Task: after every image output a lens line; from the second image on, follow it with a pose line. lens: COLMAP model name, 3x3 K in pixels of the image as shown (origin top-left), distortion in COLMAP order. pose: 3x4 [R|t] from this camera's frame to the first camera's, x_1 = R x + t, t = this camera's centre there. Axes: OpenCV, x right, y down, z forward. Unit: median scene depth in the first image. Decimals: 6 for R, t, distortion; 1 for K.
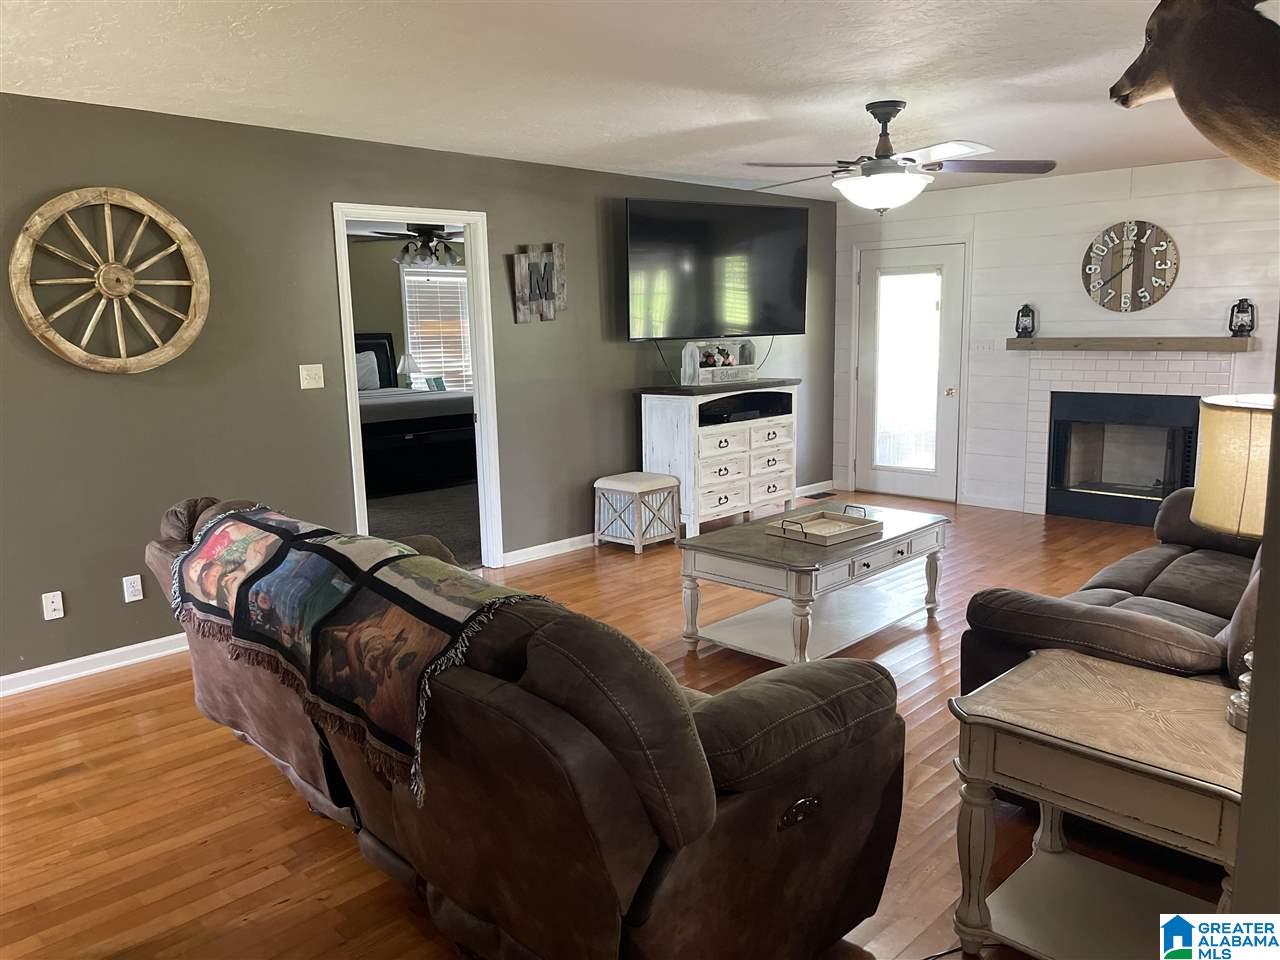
lens RADIAL K [[959.4, 0, 640.0], [0, 959.4, 480.0], [0, 0, 1]] dist [0.043319, -0.046086]
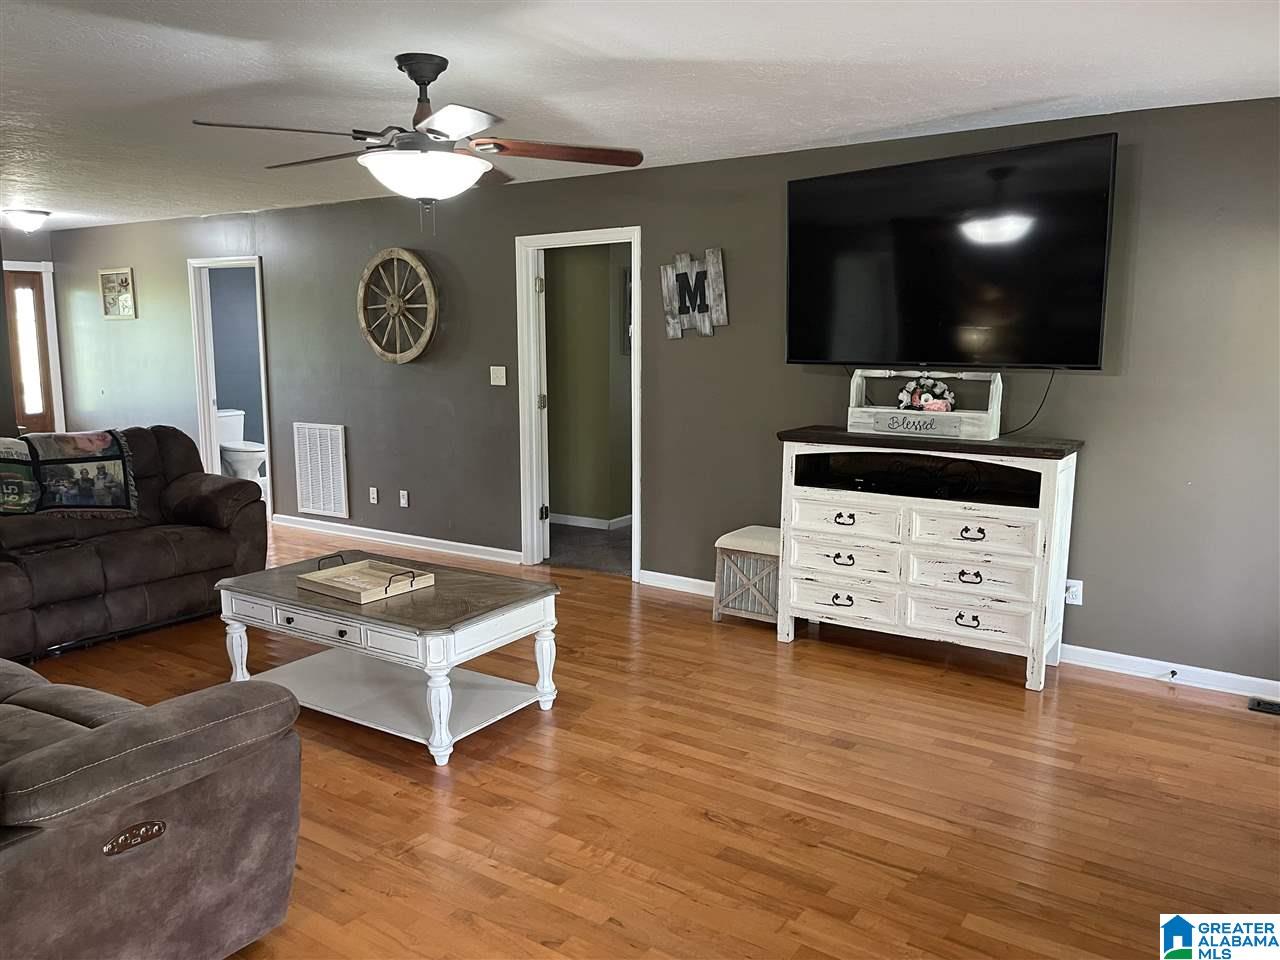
lens RADIAL K [[959.4, 0, 640.0], [0, 959.4, 480.0], [0, 0, 1]] dist [0.043319, -0.046086]
pose [[0.177926, 0.162186, -0.970586, 0.813846], [-0.171433, 0.976350, 0.131723, -0.146950], [0.968996, 0.142954, 0.201522, 0.805740]]
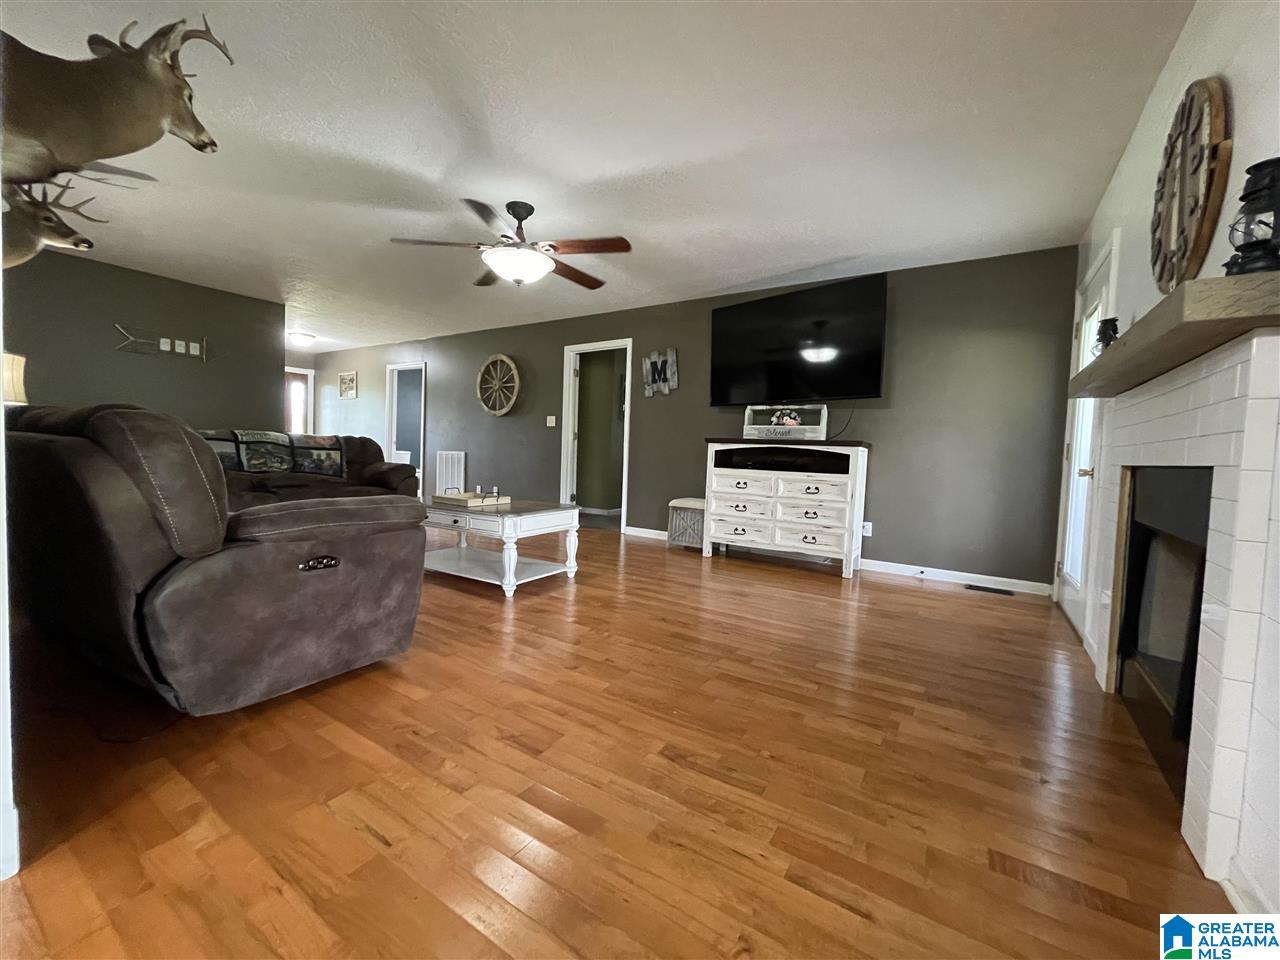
lens RADIAL K [[513.8, 0, 637.9], [0, 513.8, 475.9], [0, 0, 1]] dist [-0.001453, -0.000065]
pose [[0.200108, 0.065648, -0.977572, 0.793562], [-0.204399, 0.978596, 0.023876, -0.042719], [0.958216, 0.195037, 0.209243, 0.823873]]
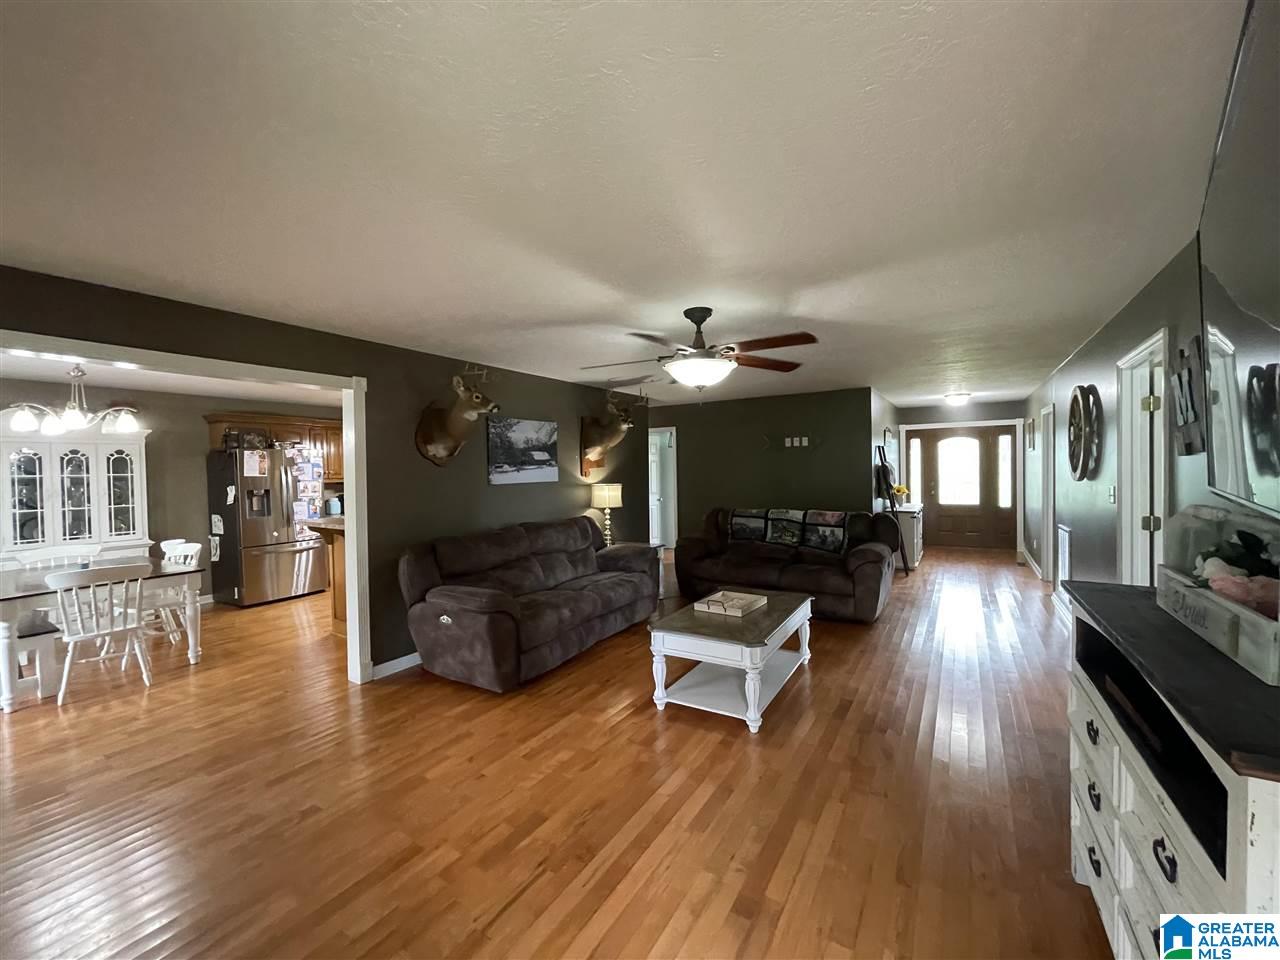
lens RADIAL K [[513.8, 0, 637.9], [0, 513.8, 475.9], [0, 0, 1]] dist [-0.001453, -0.000065]
pose [[-0.976285, 0.034417, -0.213736, 0.379914], [-0.005995, 0.982606, 0.185606, -0.222379], [0.216406, 0.182486, -0.959097, 1.303733]]
